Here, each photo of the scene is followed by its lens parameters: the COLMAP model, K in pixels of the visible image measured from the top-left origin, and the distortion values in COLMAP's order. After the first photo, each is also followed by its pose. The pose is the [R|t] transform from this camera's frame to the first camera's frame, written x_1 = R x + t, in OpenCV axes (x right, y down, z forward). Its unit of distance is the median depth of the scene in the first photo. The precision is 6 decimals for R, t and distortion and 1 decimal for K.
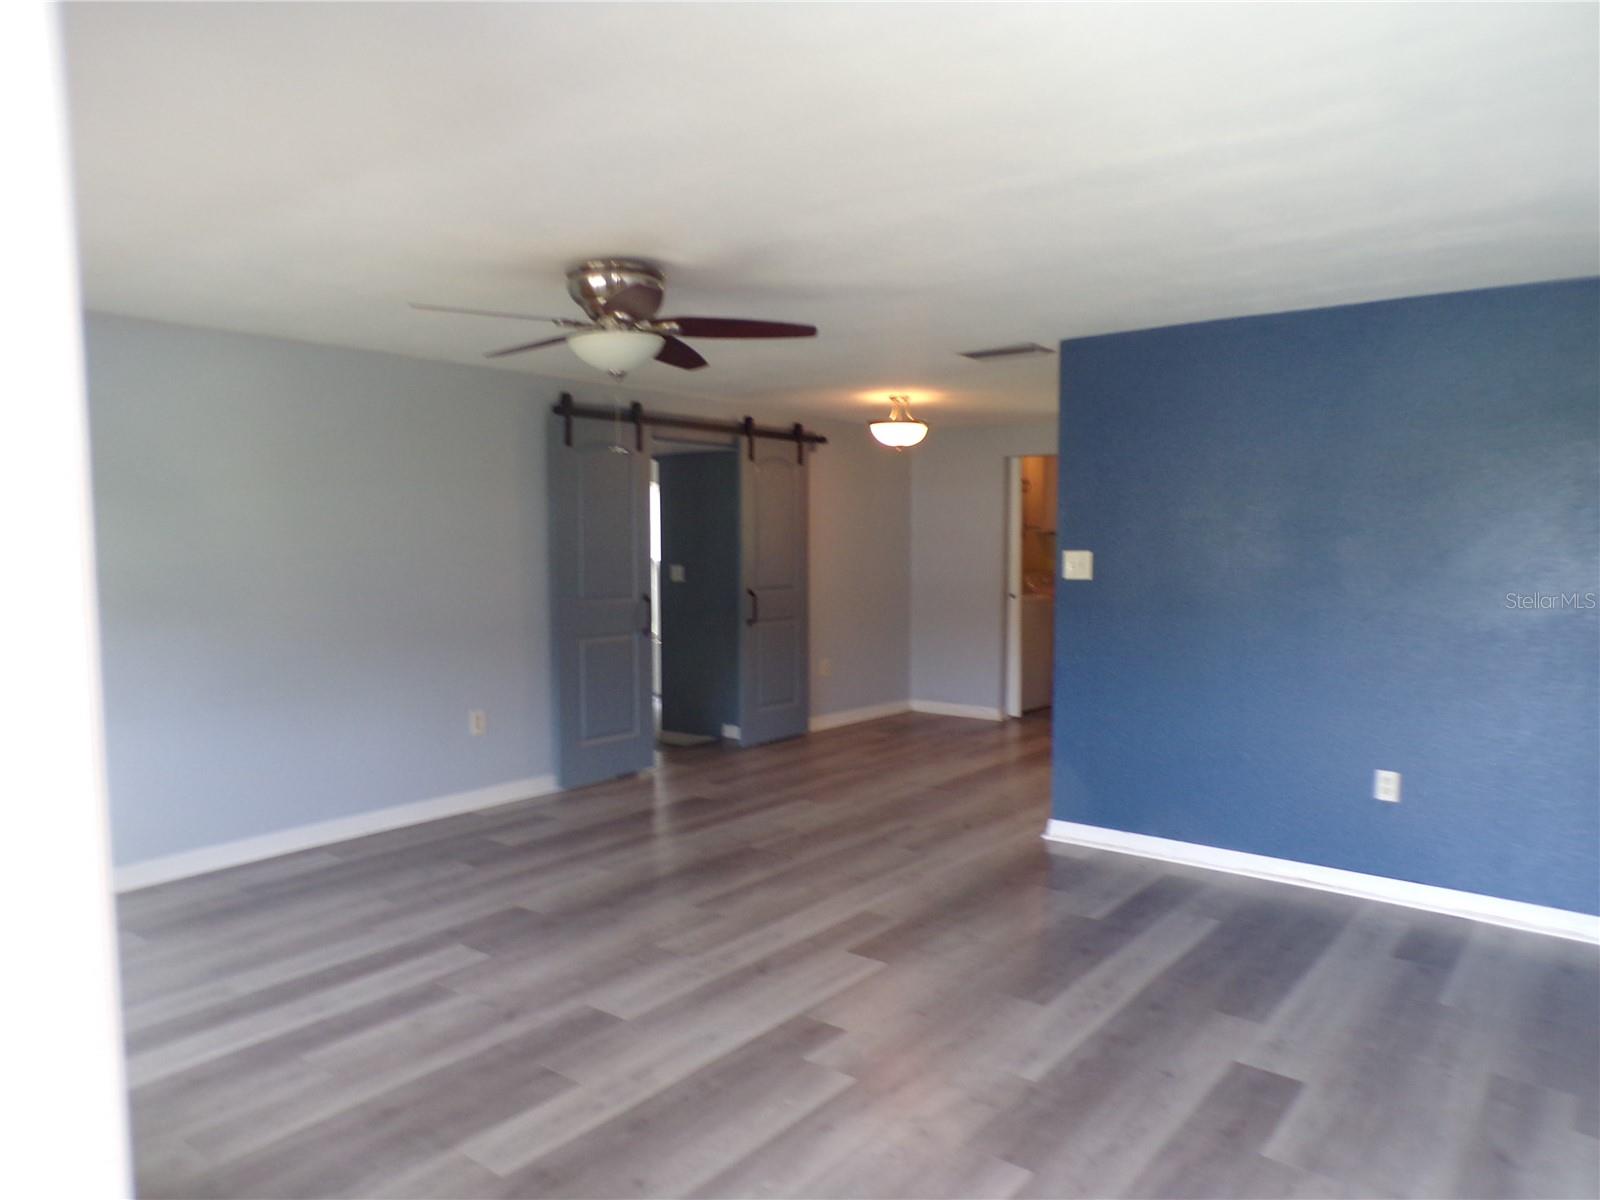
lens RADIAL K [[1128.9, 0, 804.5], [0, 1128.9, 607.6], [0, 0, 1]] dist [-0.003005, 0.001589]
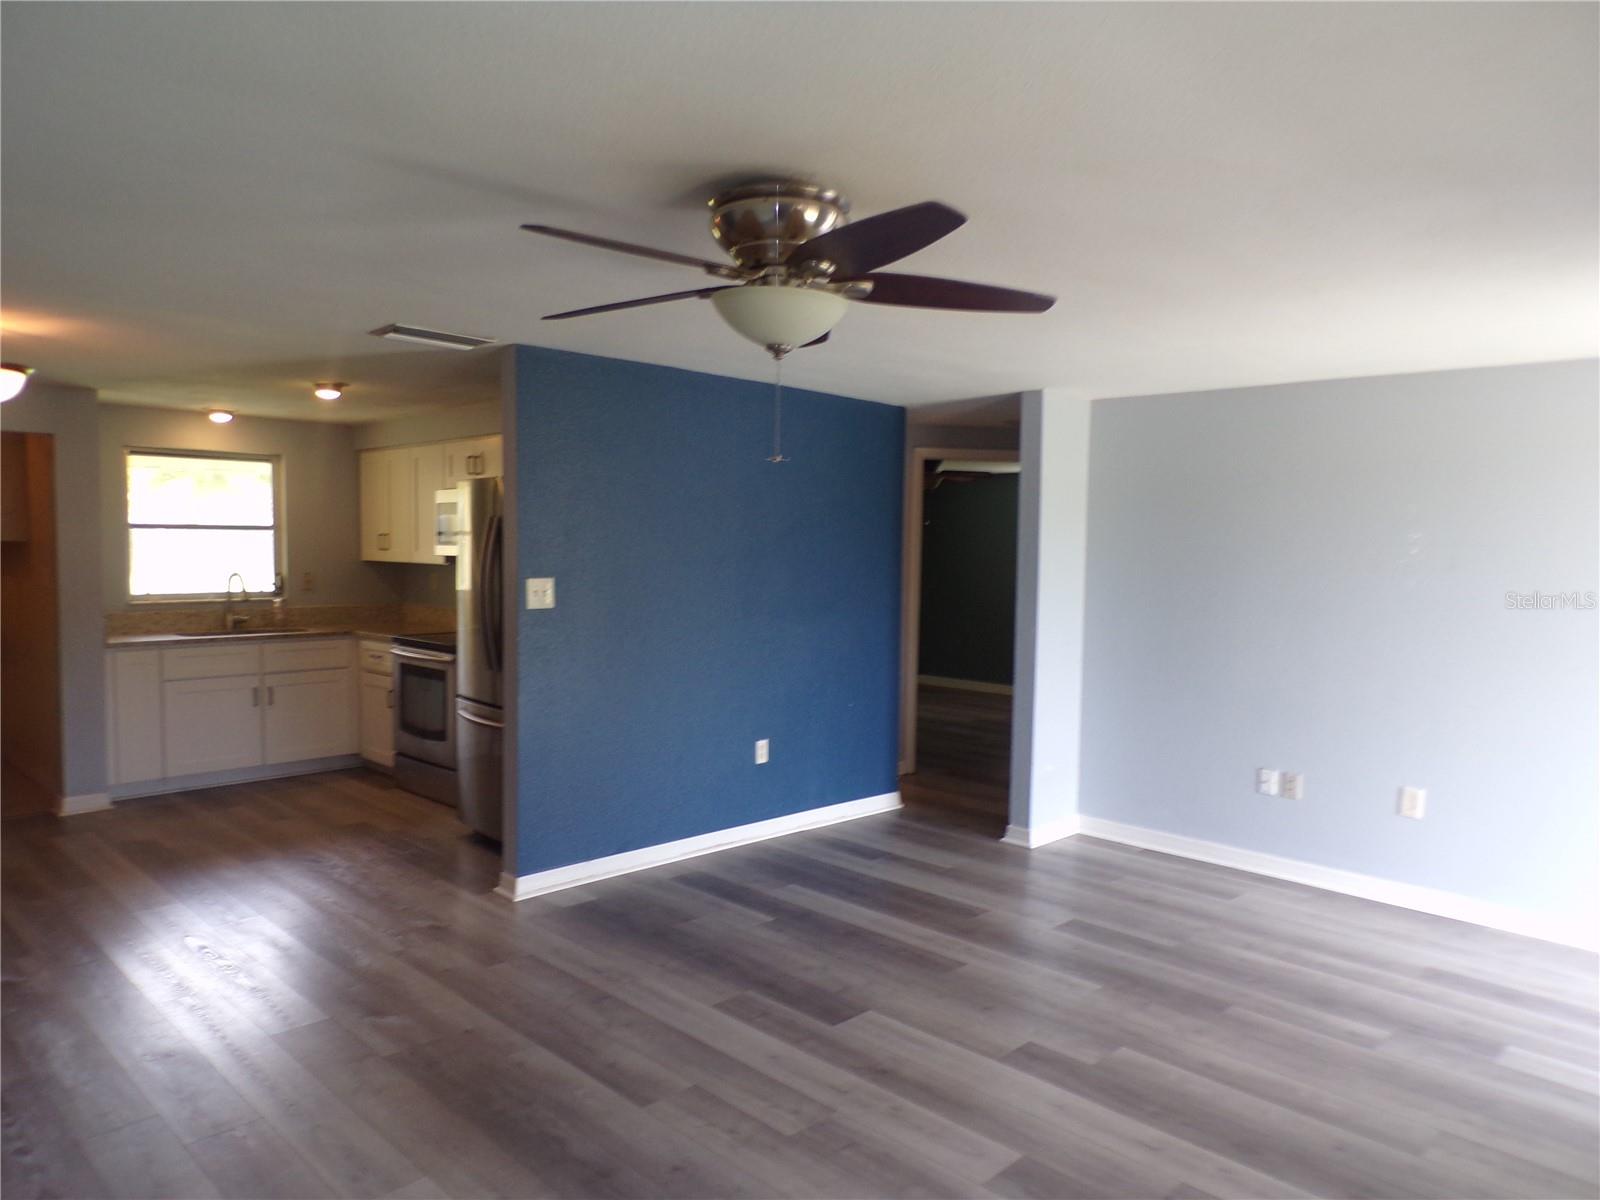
lens RADIAL K [[1108.9, 0, 800.0], [0, 1108.9, 600.0], [0, 0, 1]] dist [-0.004947, -0.002330]
pose [[0.105921, -0.053051, 0.992958, -0.789171], [0.048797, 0.997650, 0.048096, -0.081995], [-0.993177, 0.043359, 0.108261, 0.848866]]
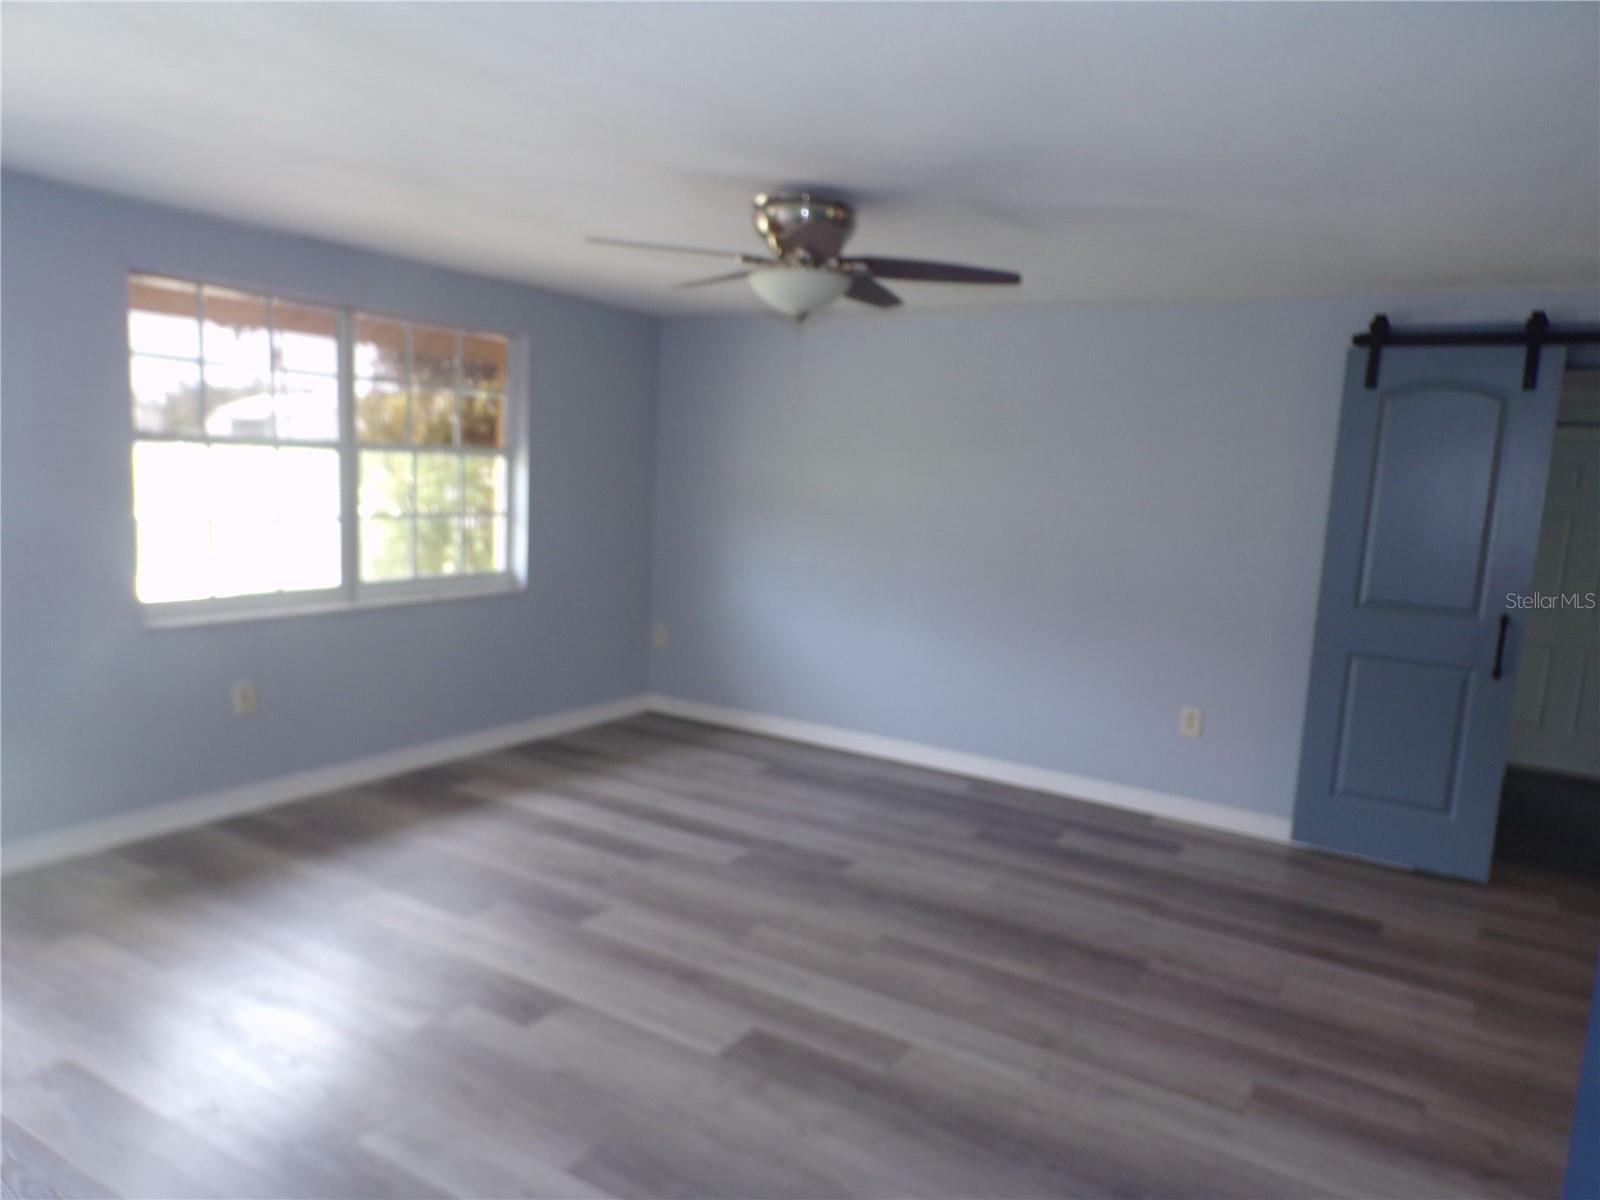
lens RADIAL K [[1128.9, 0, 804.5], [0, 1128.9, 607.6], [0, 0, 1]] dist [-0.003005, 0.001589]
pose [[0.116420, 0.145264, -0.982520, 0.704442], [-0.128777, 0.983104, 0.130091, -0.078350], [0.984816, 0.111381, 0.133160, 0.833604]]
